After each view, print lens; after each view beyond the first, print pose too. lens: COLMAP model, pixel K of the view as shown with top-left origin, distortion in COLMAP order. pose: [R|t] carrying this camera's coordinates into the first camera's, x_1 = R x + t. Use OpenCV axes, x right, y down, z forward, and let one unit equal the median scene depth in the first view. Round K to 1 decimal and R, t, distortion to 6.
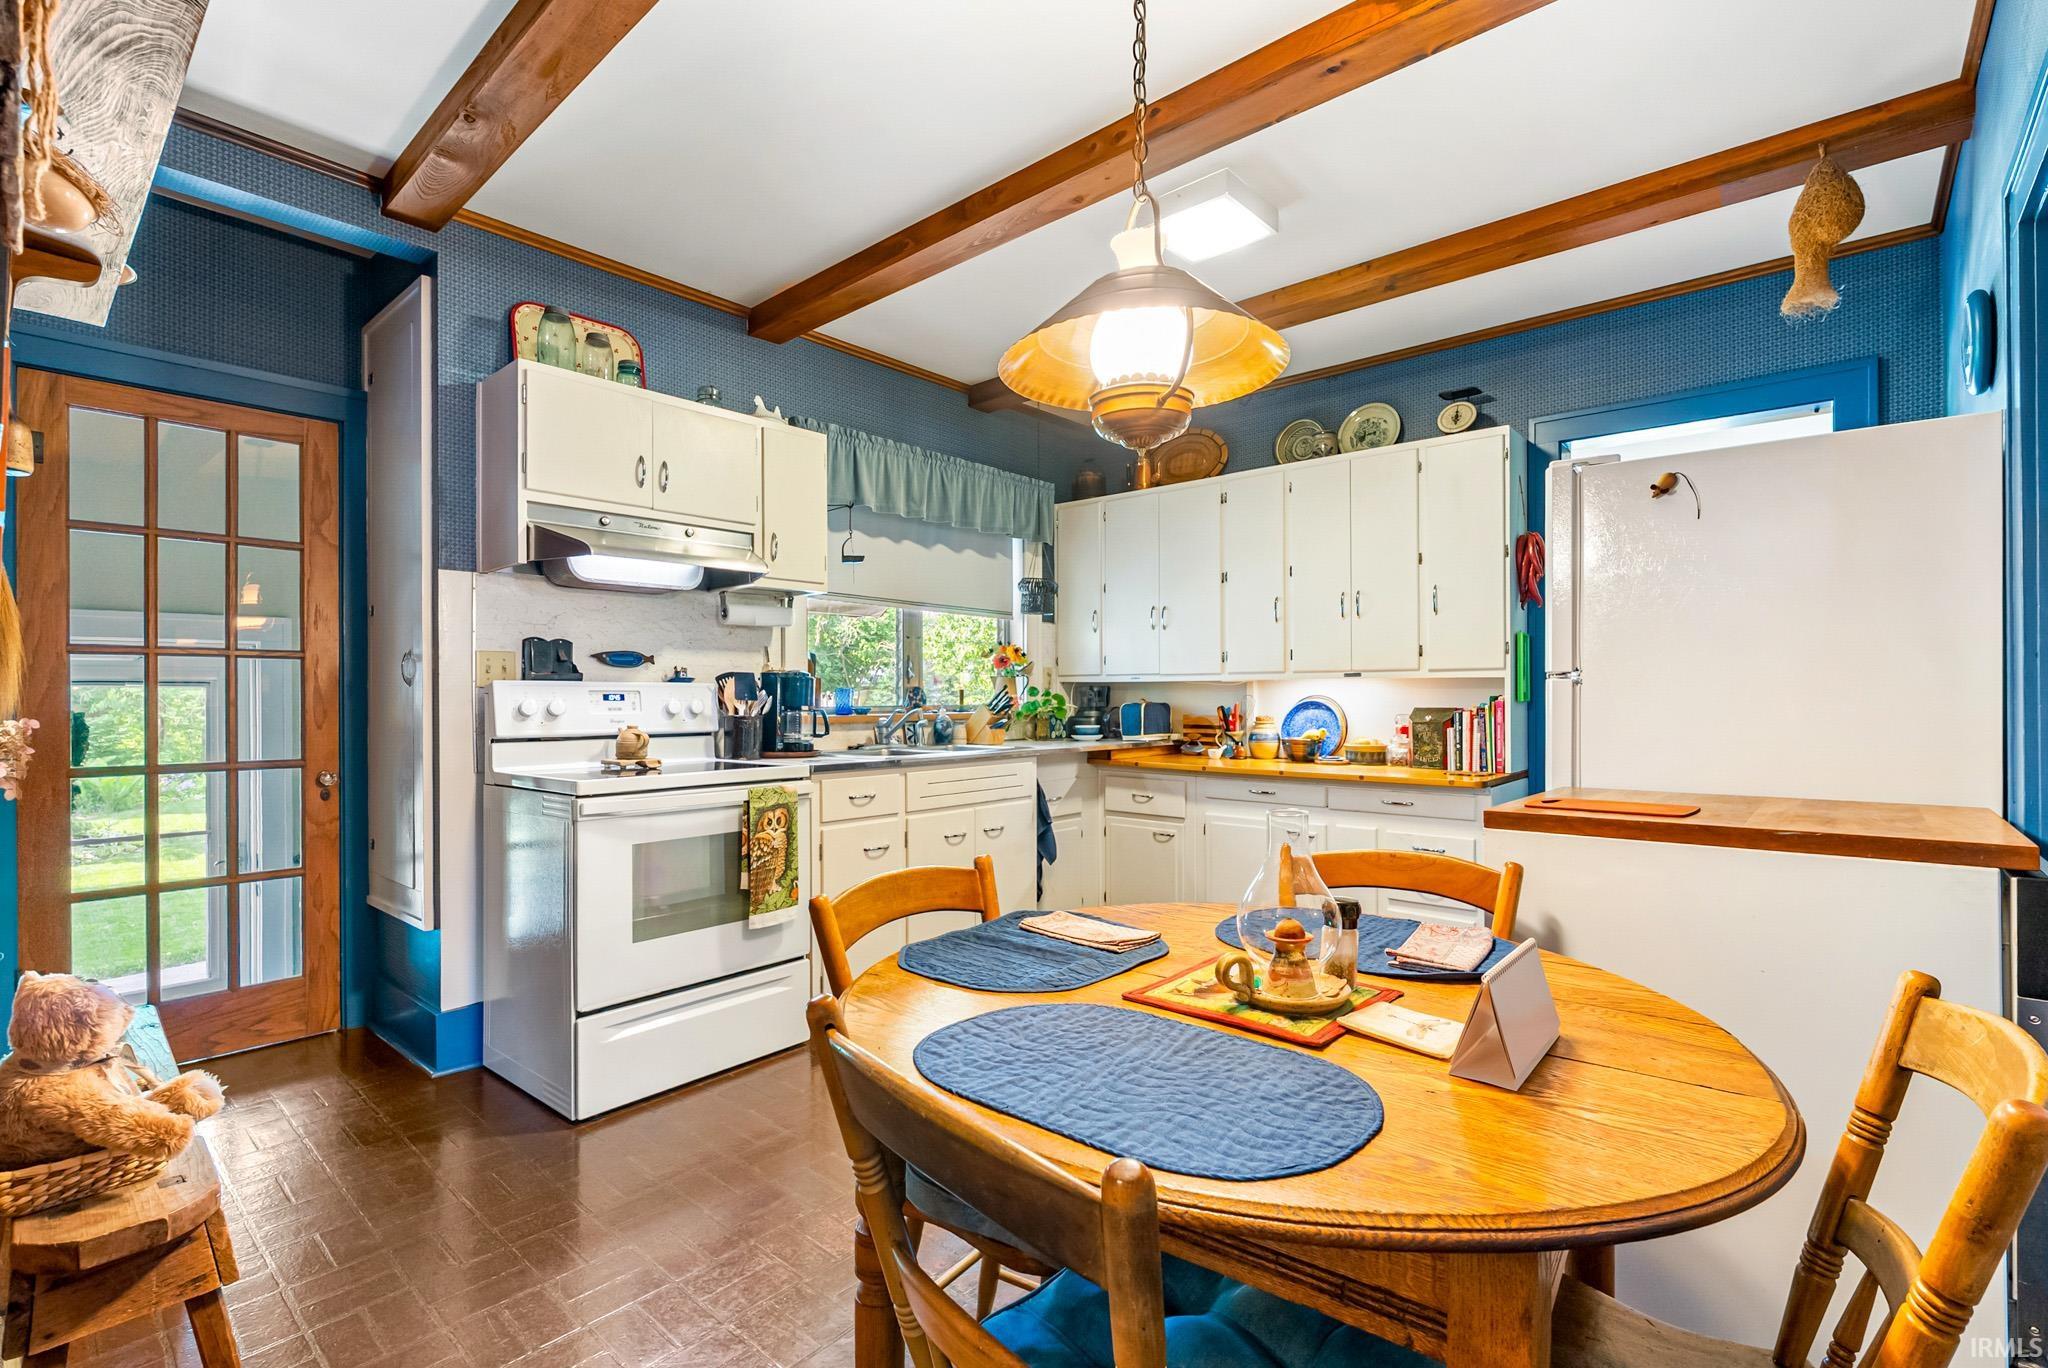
lens RADIAL K [[915.7, 0, 1020.4], [0, 915.7, 693.7], [0, 0, 1]] dist [-0.008303, 0.000405]
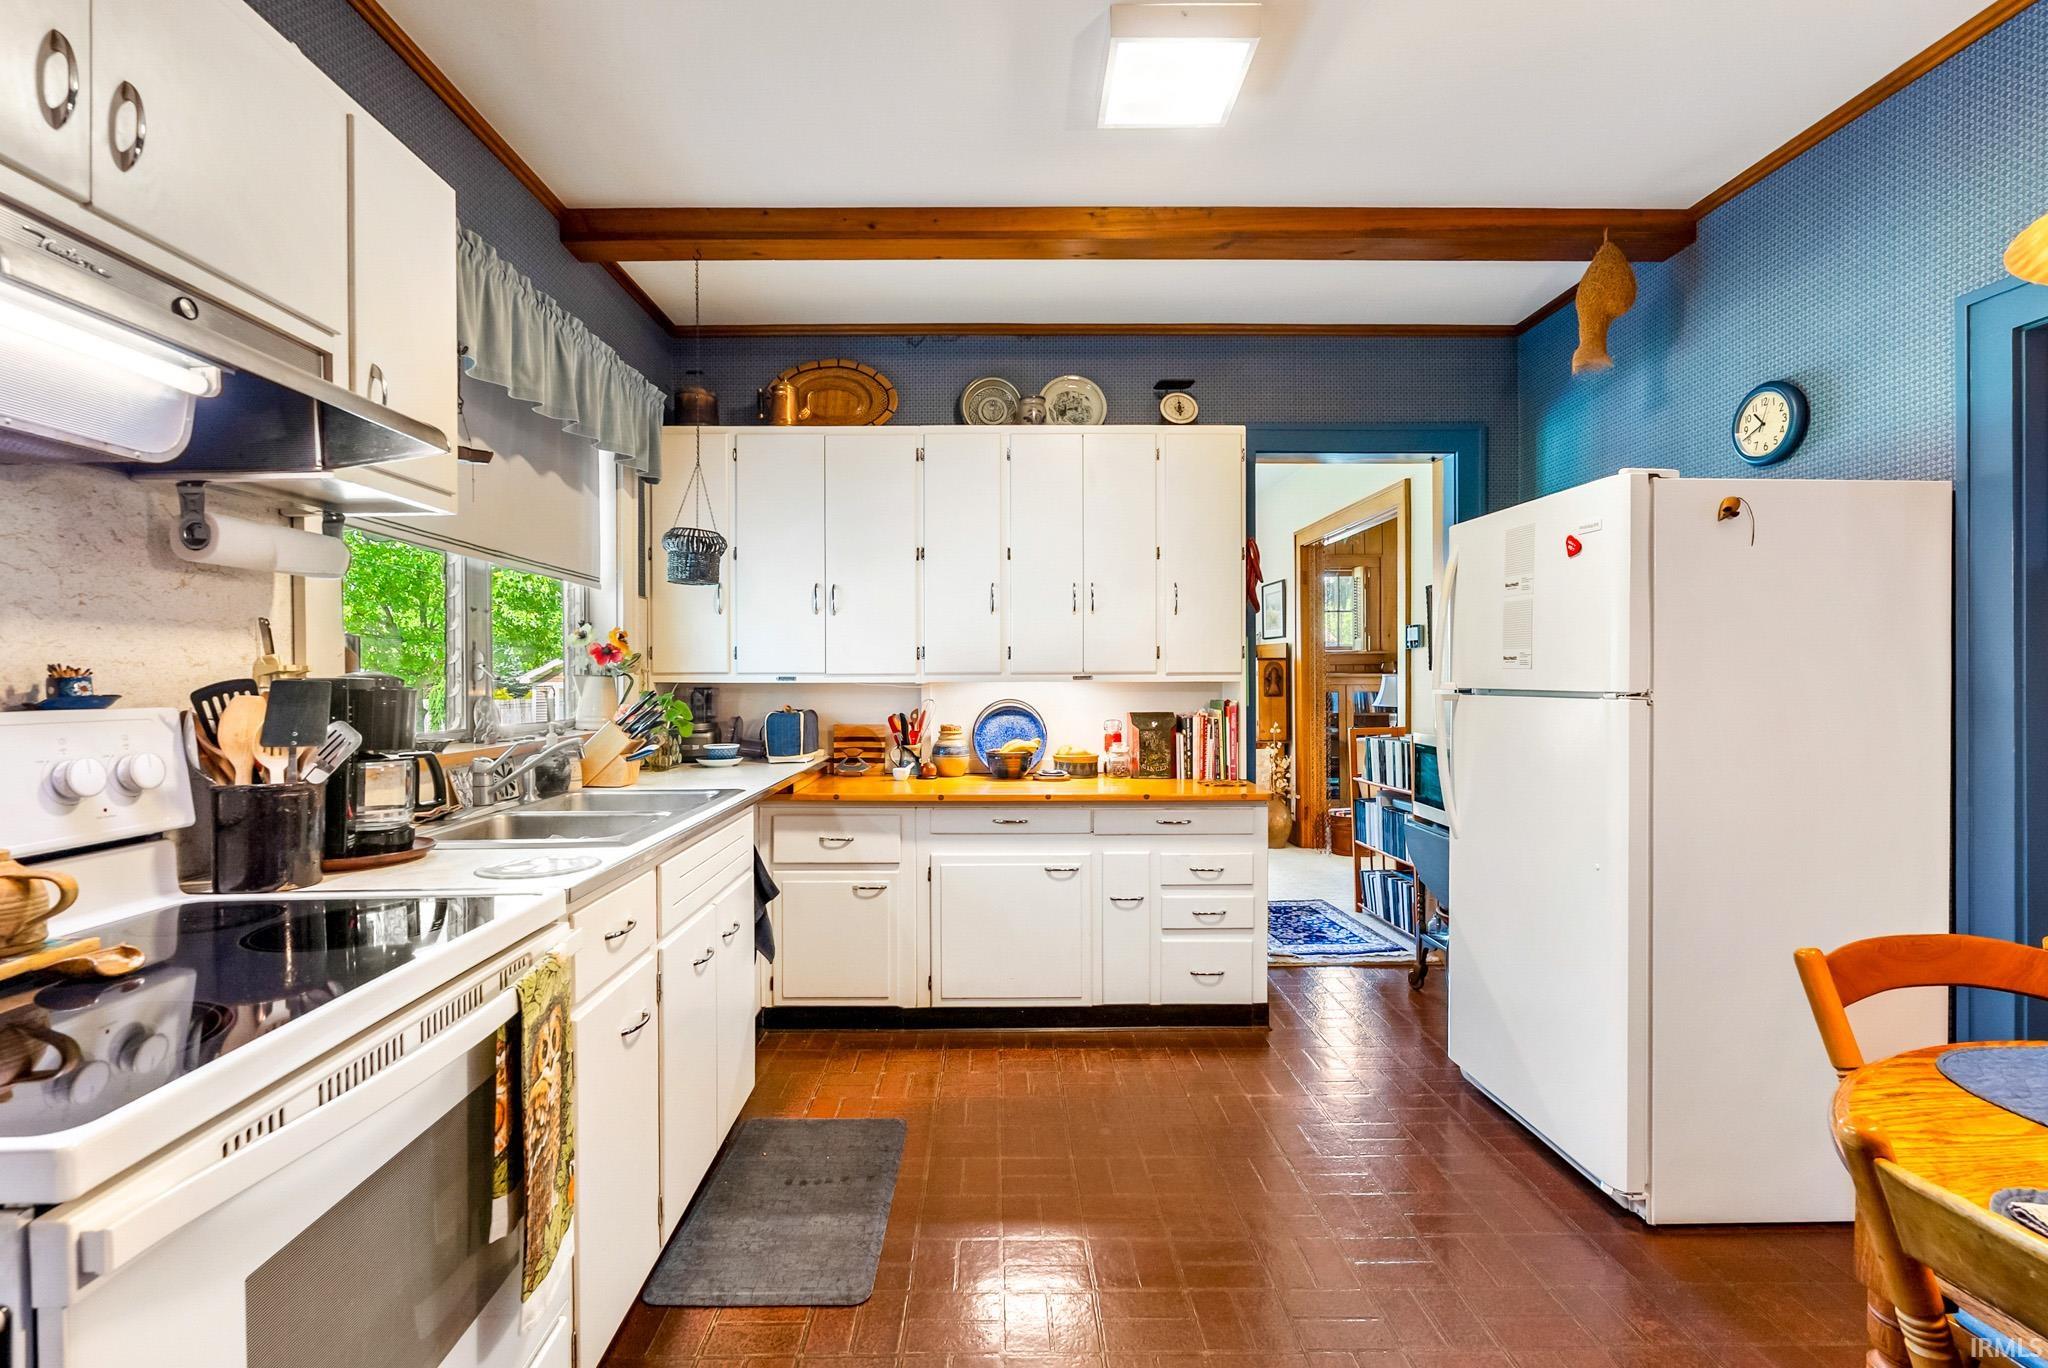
lens RADIAL K [[915.7, 0, 1017.8], [0, 915.7, 677.5], [0, 0, 1]] dist [-0.008303, 0.000405]
pose [[0.744912, -0.000228, 0.667163, -0.281209], [0.001585, 0.999998, -0.001428, -0.019904], [-0.667161, 0.002121, 0.744910, 0.394366]]
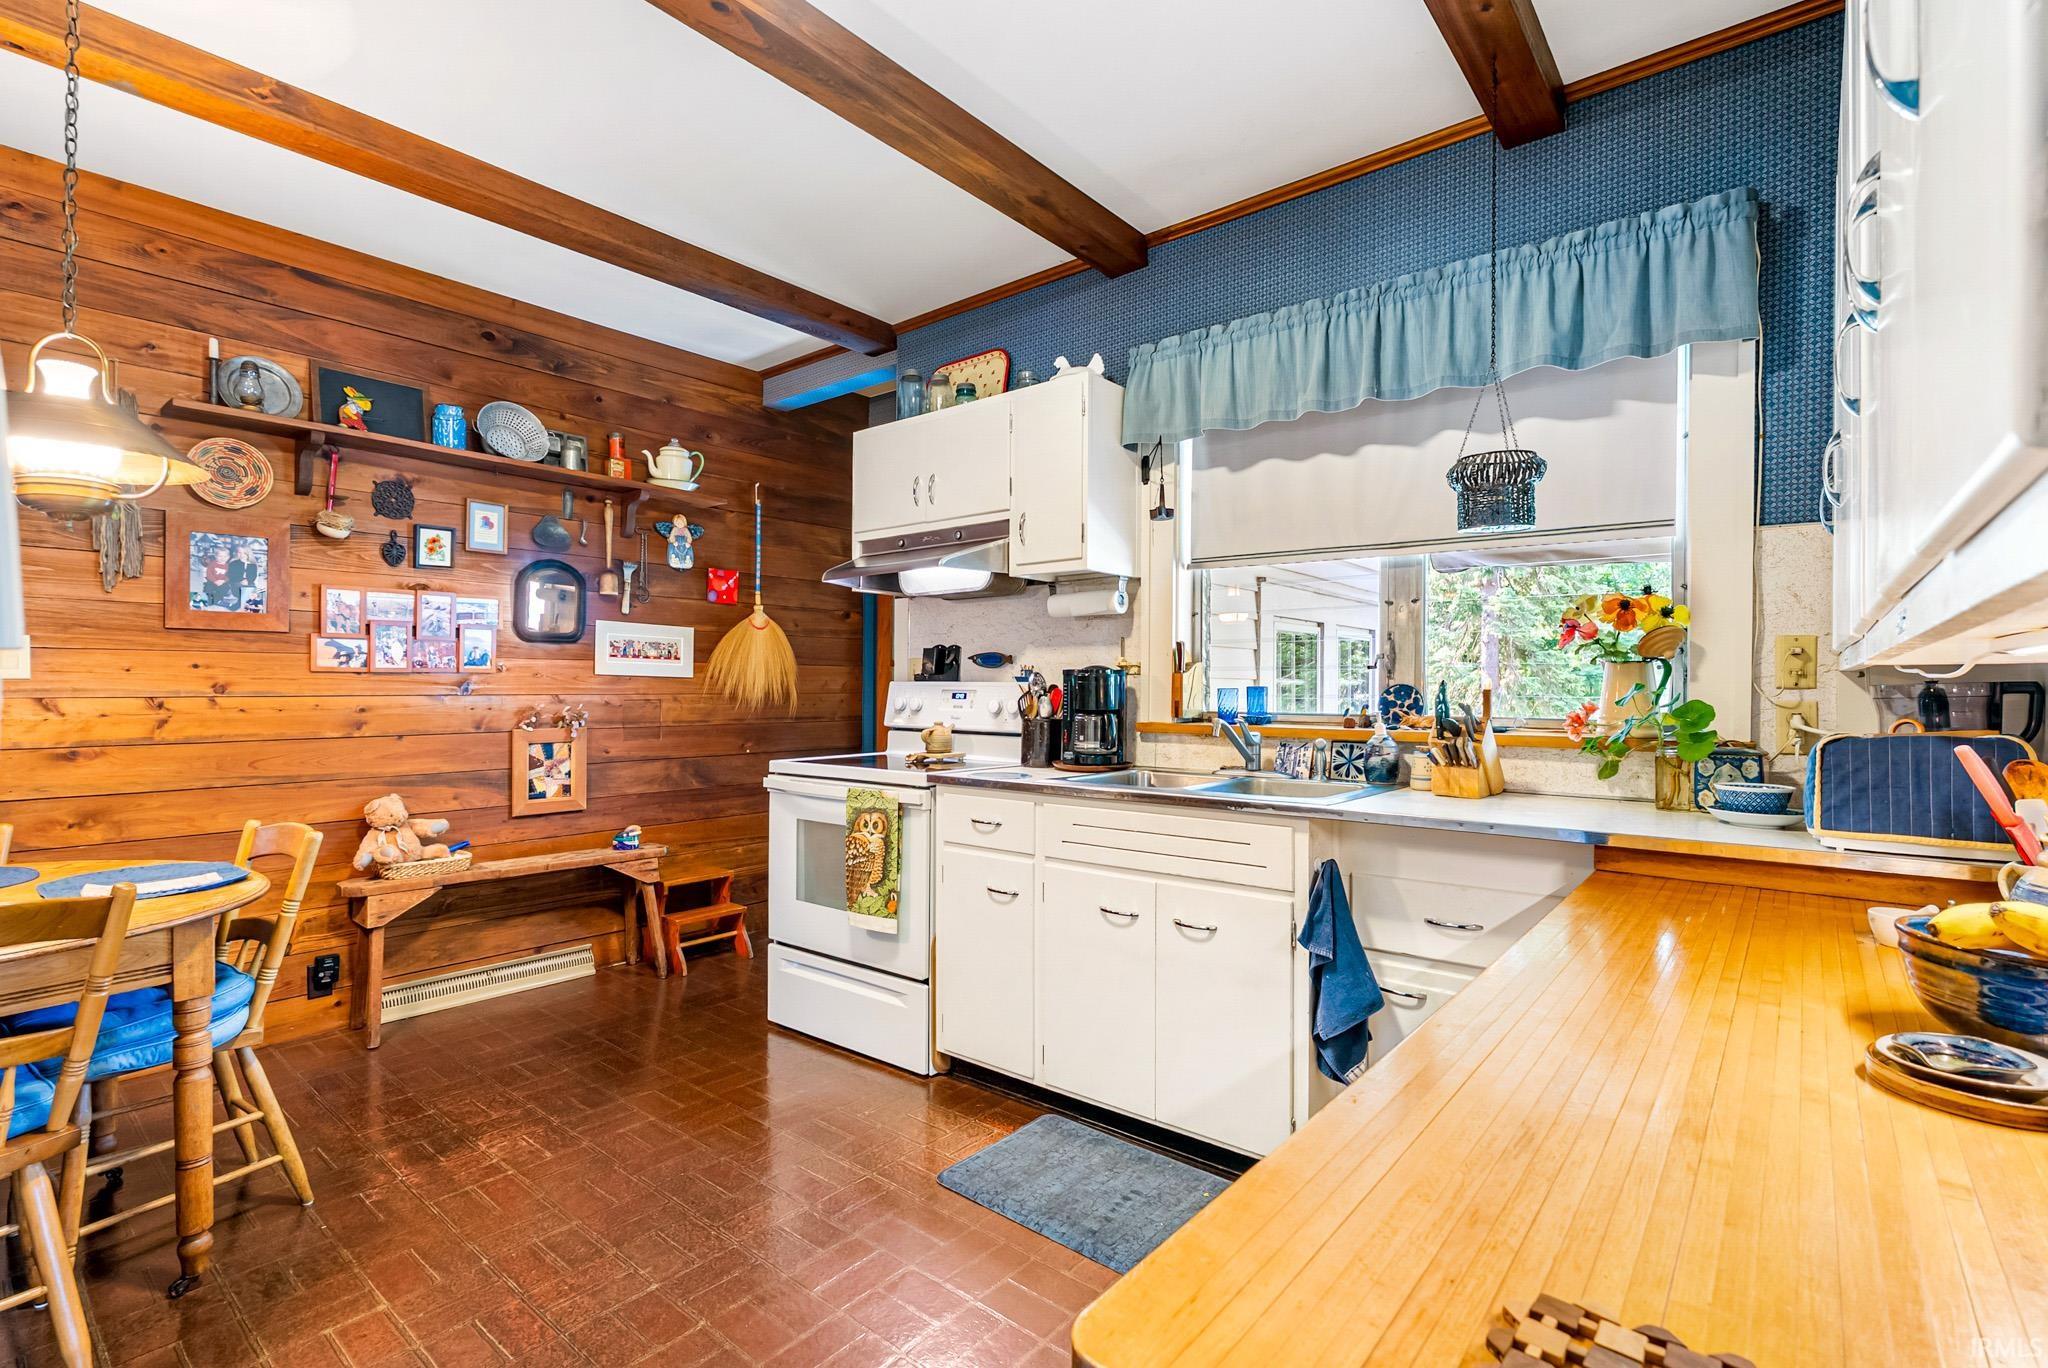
lens RADIAL K [[952.9, 0, 1027.5], [0, 952.9, 682.7], [0, 0, 1]] dist [0.000946, 0.000237]
pose [[0.049699, 0.002961, -0.998760, 0.554532], [-0.000064, 0.999996, 0.002961, -0.012025], [0.998764, -0.000083, 0.049699, 0.810034]]
